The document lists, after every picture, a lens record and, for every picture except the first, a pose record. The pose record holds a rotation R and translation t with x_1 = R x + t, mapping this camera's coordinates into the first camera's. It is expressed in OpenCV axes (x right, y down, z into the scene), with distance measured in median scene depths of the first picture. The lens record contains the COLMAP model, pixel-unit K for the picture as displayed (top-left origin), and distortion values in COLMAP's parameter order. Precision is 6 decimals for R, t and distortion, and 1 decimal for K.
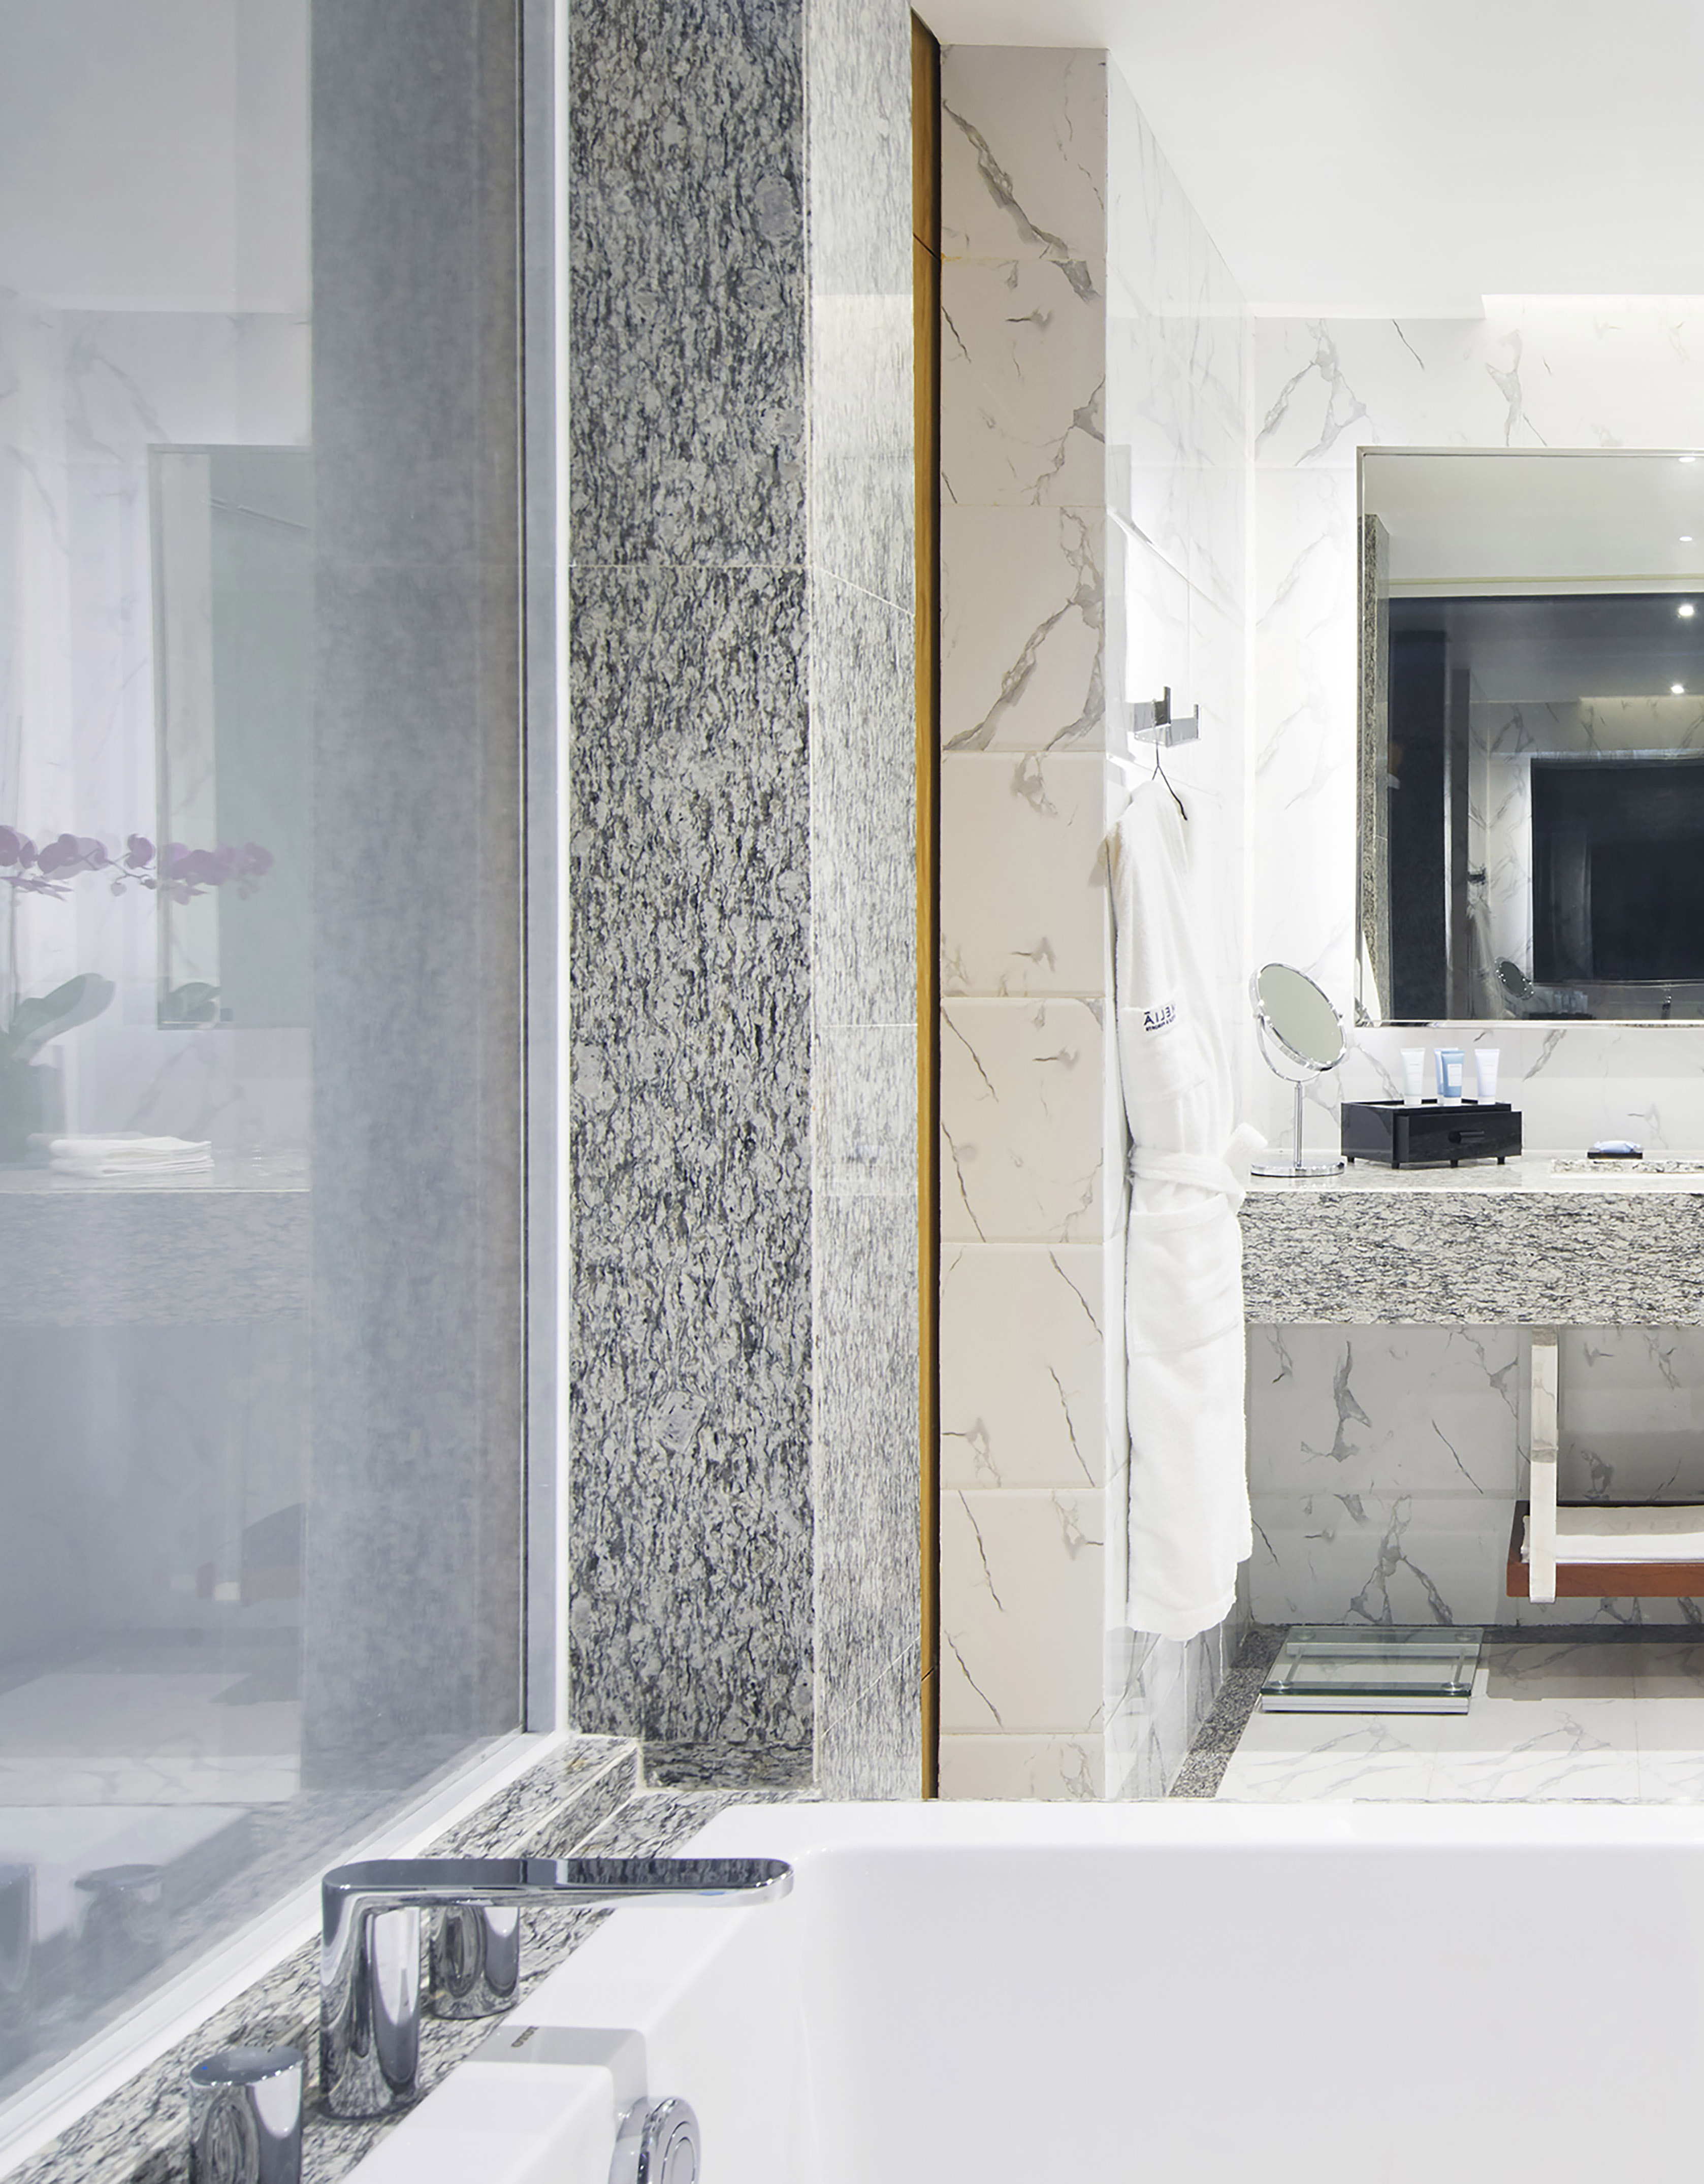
lens RADIAL K [[2427.7, 0, 852.5], [0, 2427.7, 1091.5], [0, 0, 1]] dist [-0.019236, 0.000000]
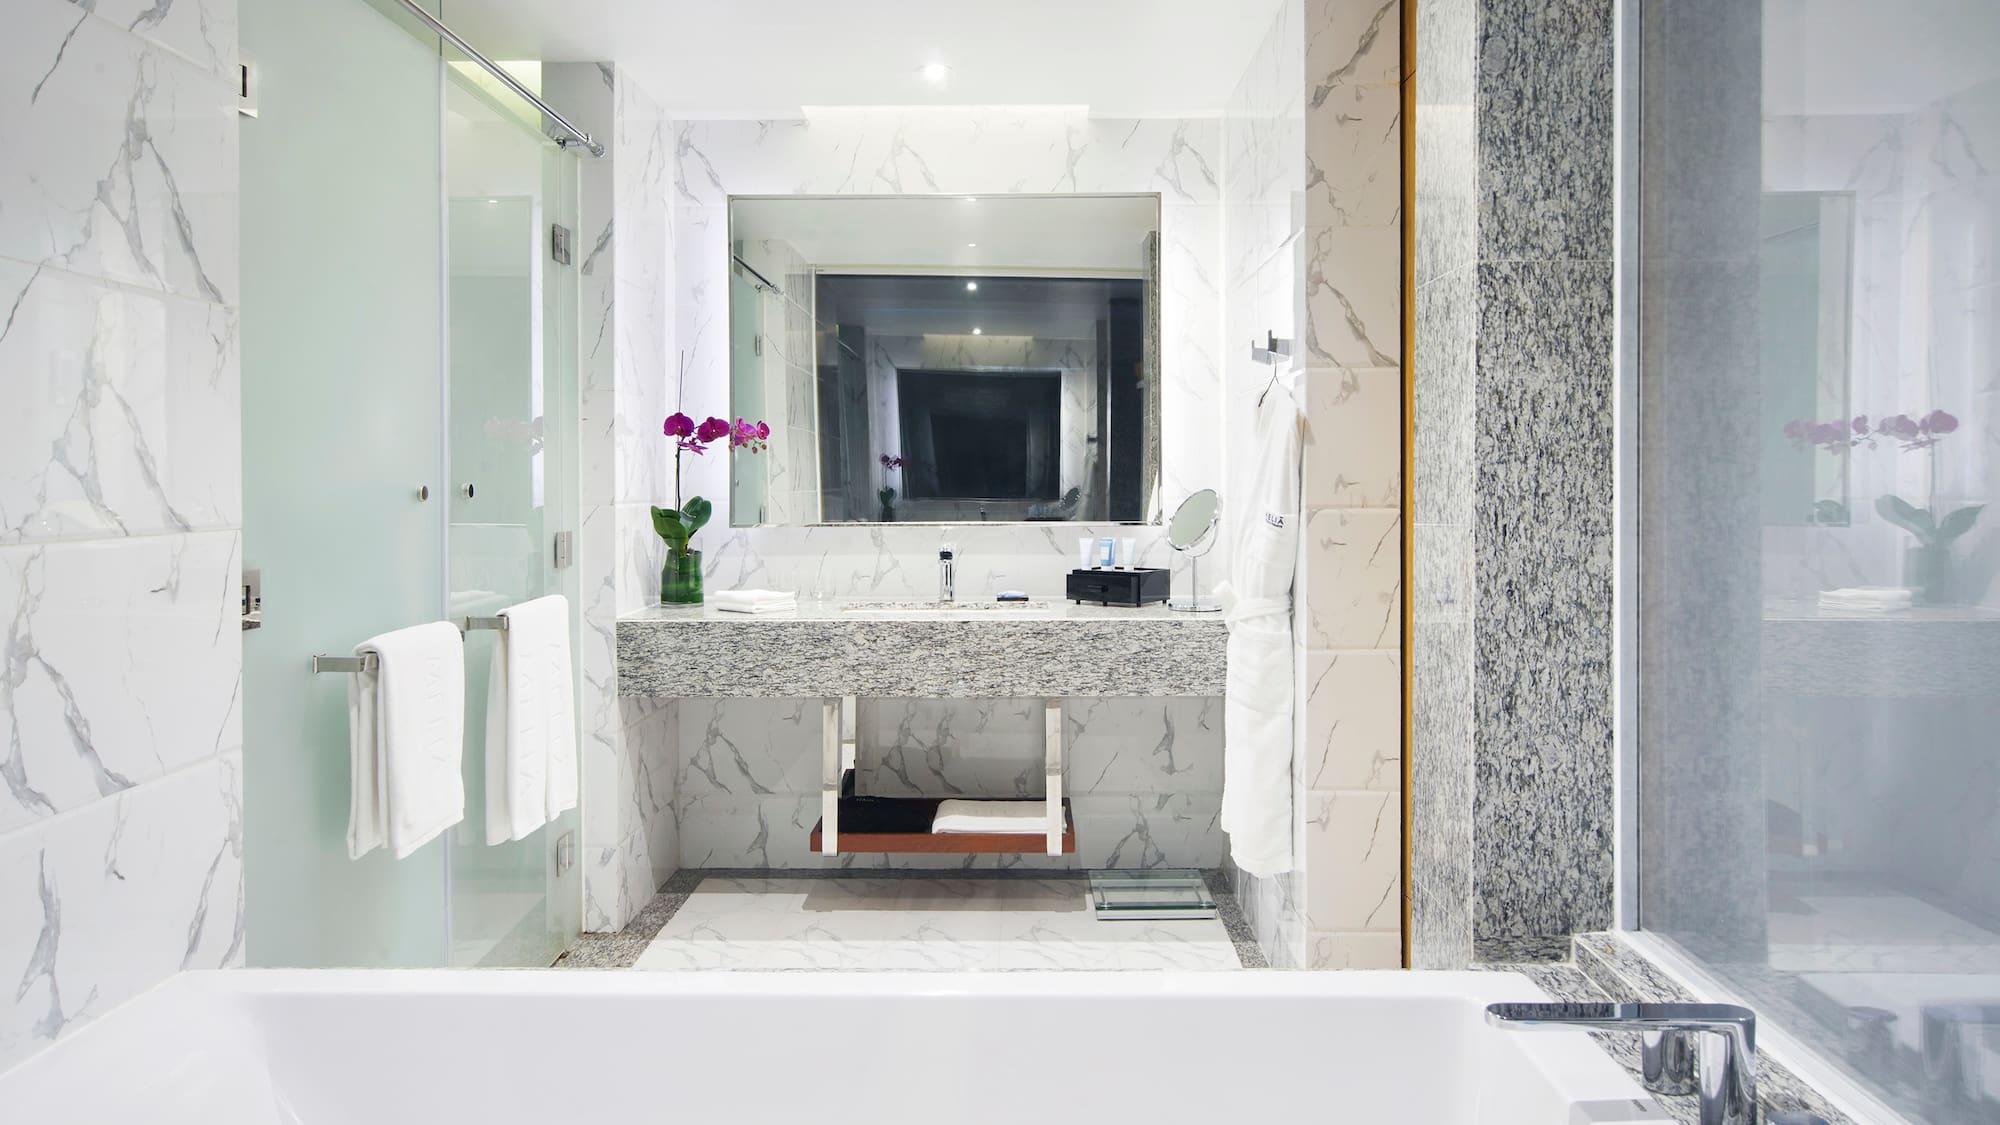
lens RADIAL K [[1390.3, 0, 1000.0], [0, 1390.3, 563.6], [0, 0, 1]] dist [-0.024794, 0.004256]
pose [[0.999587, -0.002661, -0.028619, -0.535031], [0.002683, 0.999996, 0.000758, -0.001144], [0.028617, -0.000835, 0.999590, -0.004665]]
